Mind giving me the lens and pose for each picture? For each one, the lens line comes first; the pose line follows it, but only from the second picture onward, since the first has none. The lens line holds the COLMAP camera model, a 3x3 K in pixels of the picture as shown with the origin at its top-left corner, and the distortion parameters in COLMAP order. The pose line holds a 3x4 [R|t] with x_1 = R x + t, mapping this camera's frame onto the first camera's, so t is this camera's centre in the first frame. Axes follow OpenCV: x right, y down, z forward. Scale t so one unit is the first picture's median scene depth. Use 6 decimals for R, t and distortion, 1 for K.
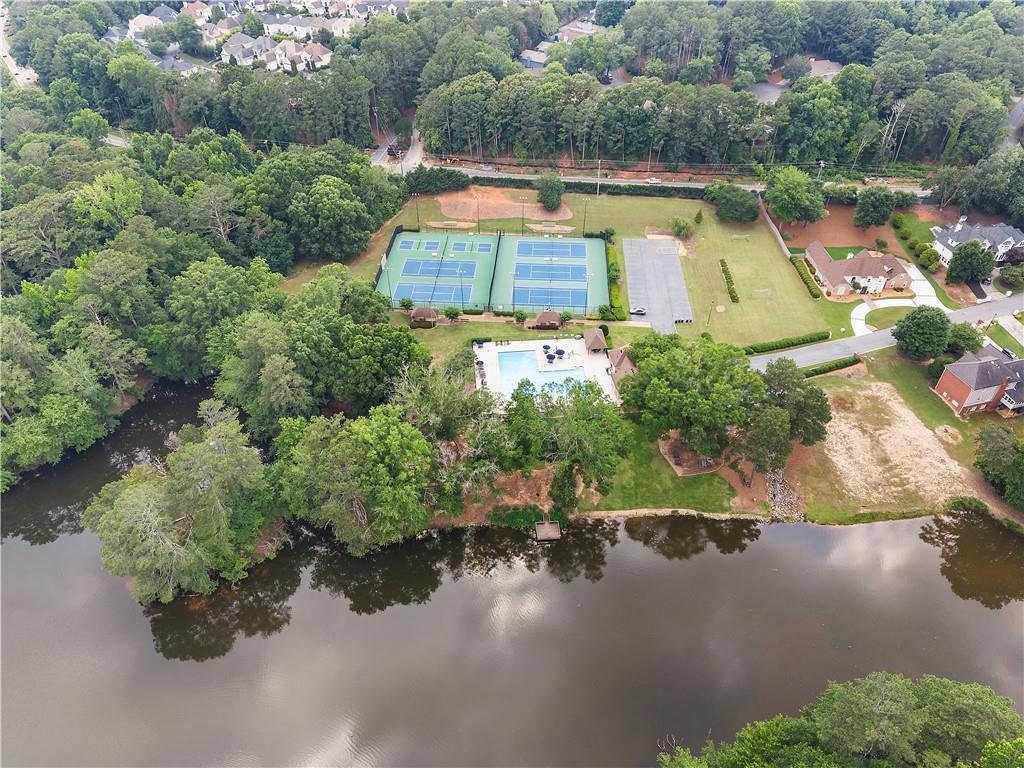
lens RADIAL K [[674.3, 0, 512.0], [0, 674.3, 384.0], [0, 0, 1]] dist [0.044205, -0.043635]
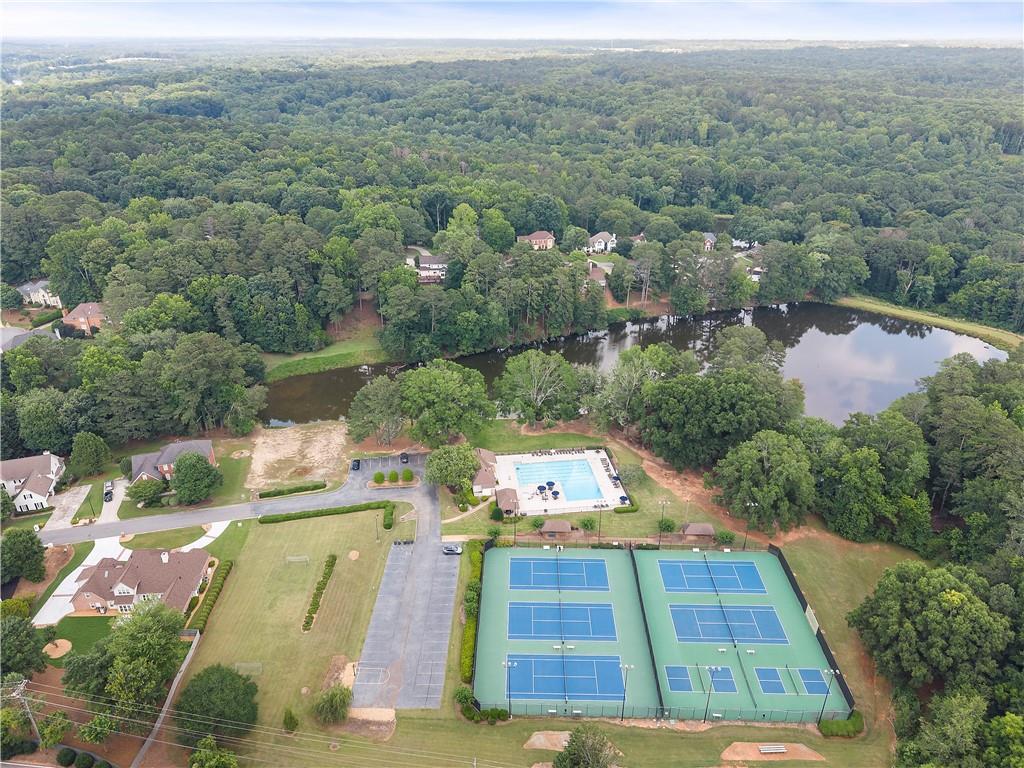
lens RADIAL K [[674.3, 0, 512.0], [0, 674.3, 384.0], [0, 0, 1]] dist [0.044205, -0.043635]
pose [[-0.998790, 0.020035, -0.044906, 0.127173], [-0.033905, 0.380854, 0.924014, -0.848077], [0.035616, 0.924418, -0.379714, 0.985385]]
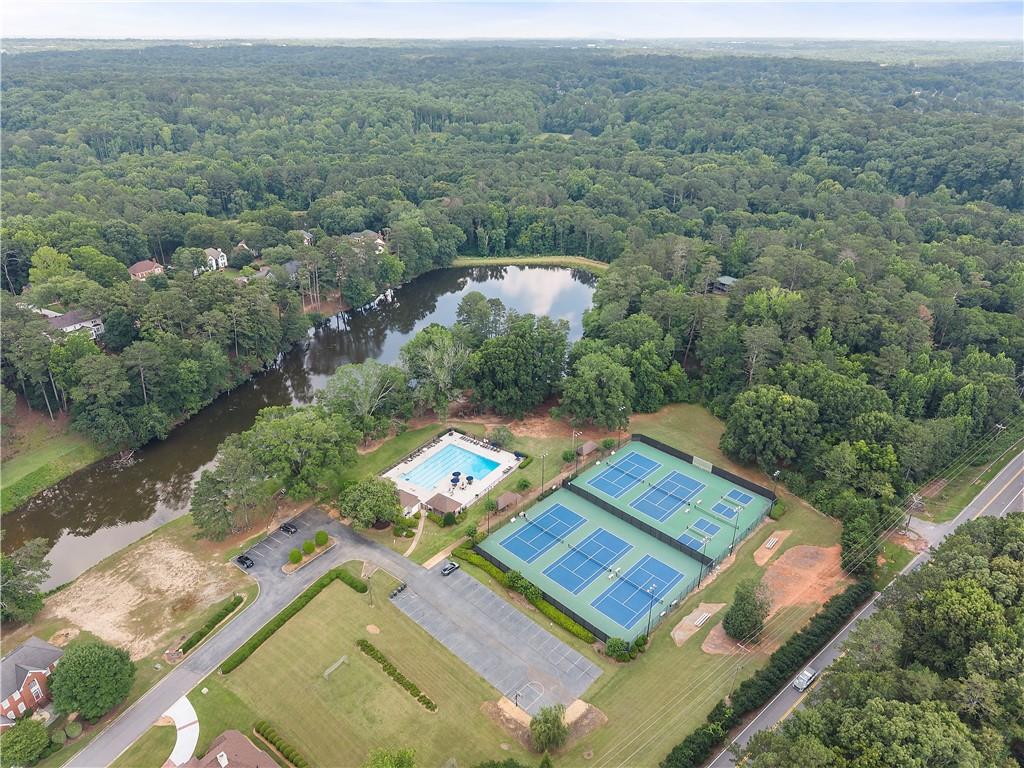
lens RADIAL K [[674.3, 0, 512.0], [0, 674.3, 384.0], [0, 0, 1]] dist [0.044205, -0.043635]
pose [[-0.641889, 0.345551, -0.684524, 0.540419], [-0.501573, 0.486028, 0.715683, -0.728596], [0.580003, 0.802727, -0.138657, 0.851447]]
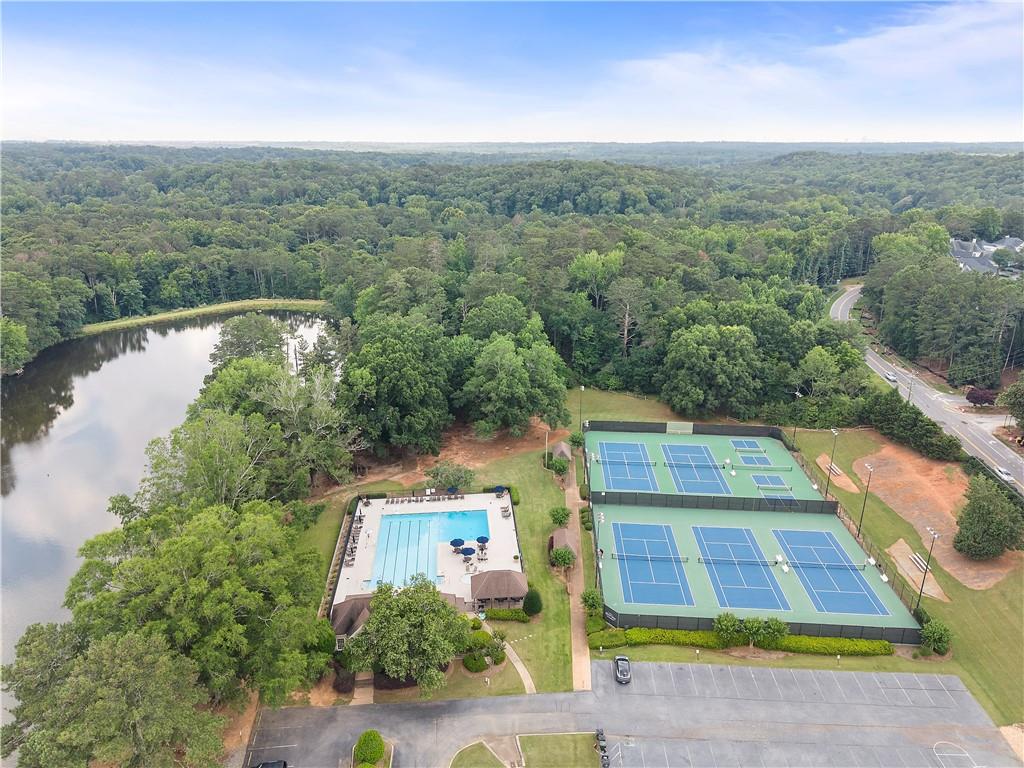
lens RADIAL K [[674.3, 0, 512.0], [0, 674.3, 384.0], [0, 0, 1]] dist [0.044205, -0.043635]
pose [[0.002676, 0.336222, -0.941779, 0.484029], [-0.652274, 0.714440, 0.253207, -0.272658], [0.757979, 0.613620, 0.221221, 0.629781]]
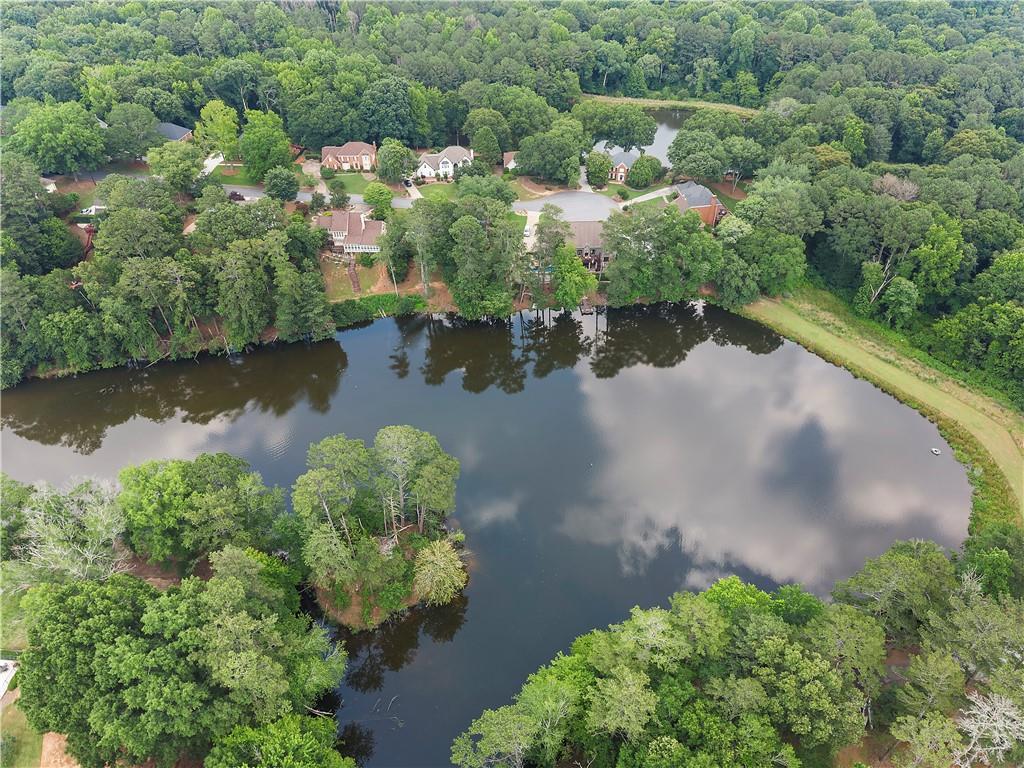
lens RADIAL K [[674.3, 0, 512.0], [0, 674.3, 384.0], [0, 0, 1]] dist [0.044205, -0.043635]
pose [[-0.989682, -0.082306, 0.117283, -0.475323], [0.102494, 0.165312, 0.980901, -0.466201], [-0.100122, 0.982801, -0.155170, 0.541397]]
